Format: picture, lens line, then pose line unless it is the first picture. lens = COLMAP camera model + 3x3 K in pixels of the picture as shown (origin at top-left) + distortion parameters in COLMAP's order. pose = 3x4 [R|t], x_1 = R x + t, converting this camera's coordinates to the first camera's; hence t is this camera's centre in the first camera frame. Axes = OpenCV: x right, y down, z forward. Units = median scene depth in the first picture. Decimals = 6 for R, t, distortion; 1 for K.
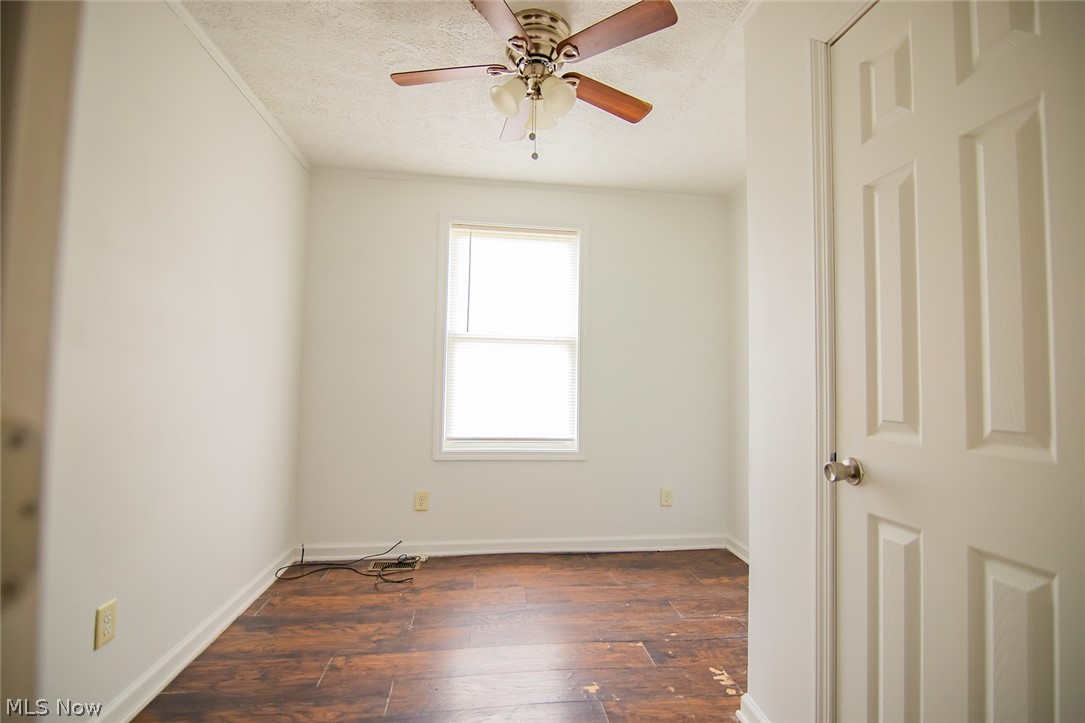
lens RADIAL K [[494.8, 0, 544.1], [0, 494.8, 362.9], [0, 0, 1]] dist [-0.018887, 0.001544]
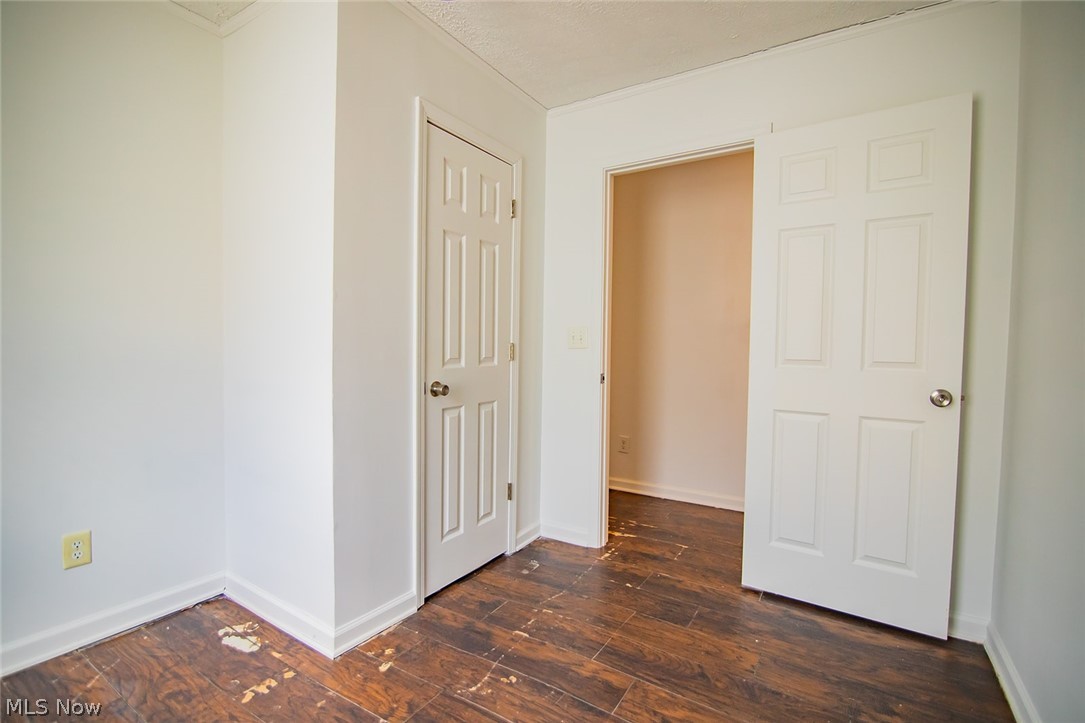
lens RADIAL K [[494.8, 0, 544.1], [0, 494.8, 362.9], [0, 0, 1]] dist [-0.018887, 0.001544]
pose [[-0.772206, -0.049540, 0.633438, -0.808167], [-0.053237, 0.998495, 0.013191, 0.083045], [-0.633138, -0.023536, -0.773681, 2.152612]]
